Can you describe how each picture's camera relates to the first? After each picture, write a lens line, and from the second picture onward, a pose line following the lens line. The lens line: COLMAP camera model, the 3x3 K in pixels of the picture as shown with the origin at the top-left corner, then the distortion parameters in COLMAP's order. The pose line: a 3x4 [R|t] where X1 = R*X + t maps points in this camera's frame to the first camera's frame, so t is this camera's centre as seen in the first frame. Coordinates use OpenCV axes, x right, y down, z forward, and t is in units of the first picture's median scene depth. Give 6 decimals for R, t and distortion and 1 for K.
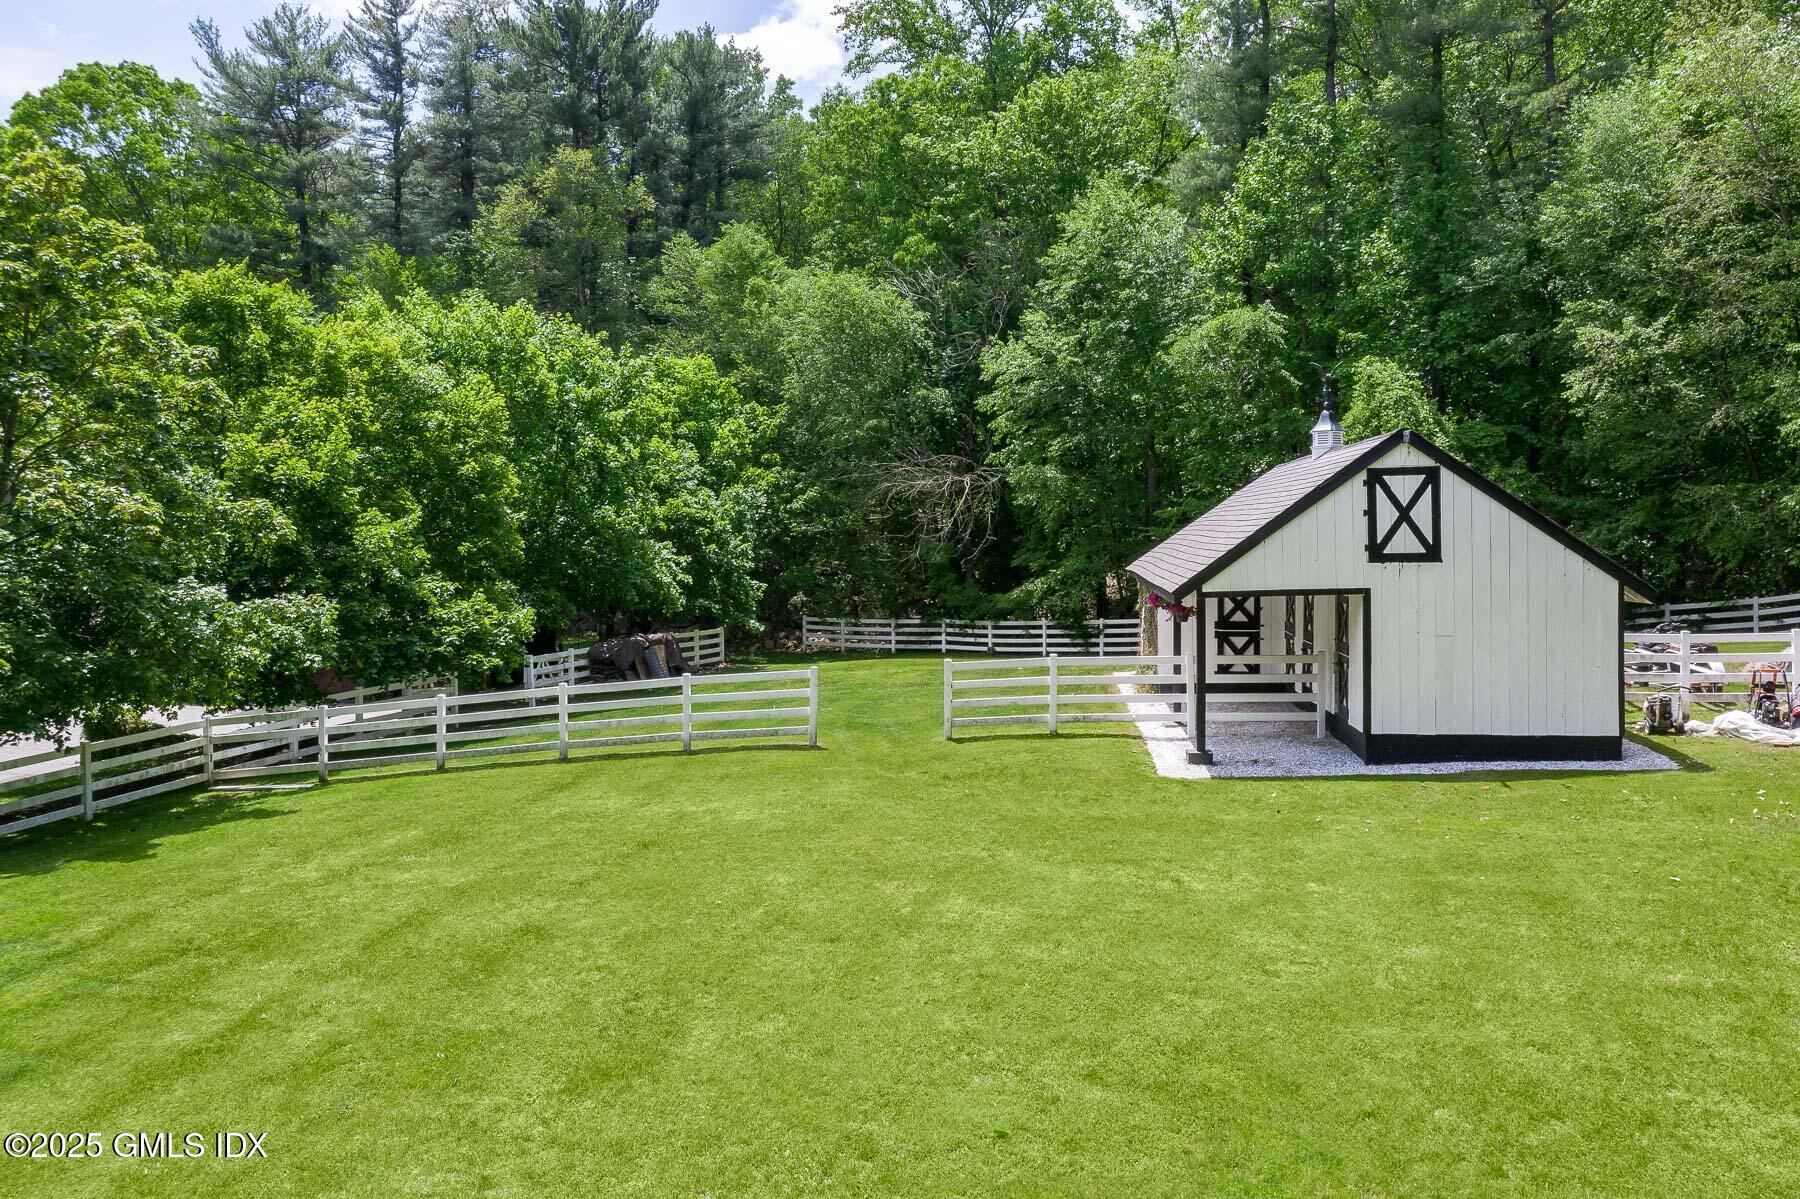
lens RADIAL K [[1406.5, 0, 903.4], [0, 1406.5, 582.0], [0, 0, 1]] dist [-0.005809, 0.024239]
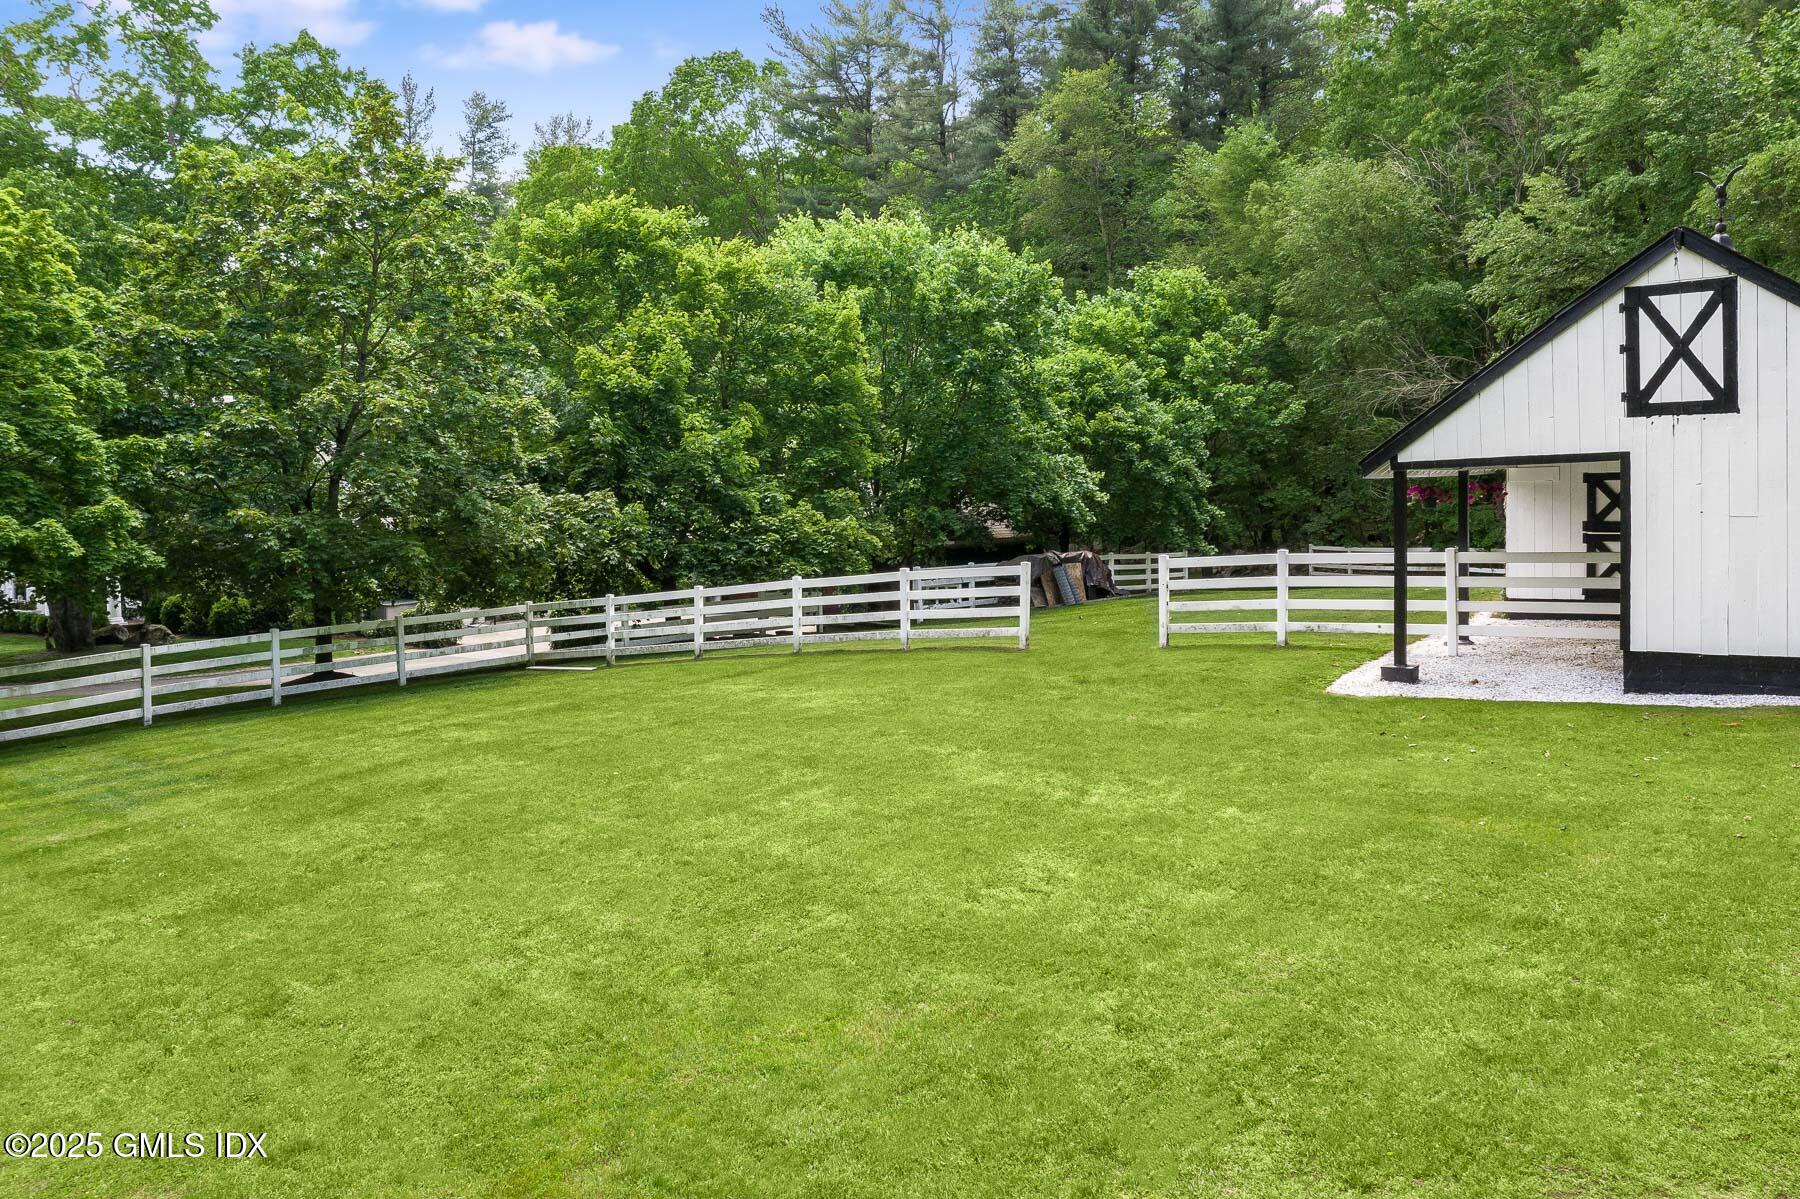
lens RADIAL K [[1406.5, 0, 895.1], [0, 1406.5, 564.1], [0, 0, 1]] dist [-0.005809, 0.024239]
pose [[0.892445, 0.013174, -0.450963, 0.314912], [-0.001747, 0.999667, 0.025745, 0.043375], [0.451152, -0.022188, 0.892171, 0.168844]]
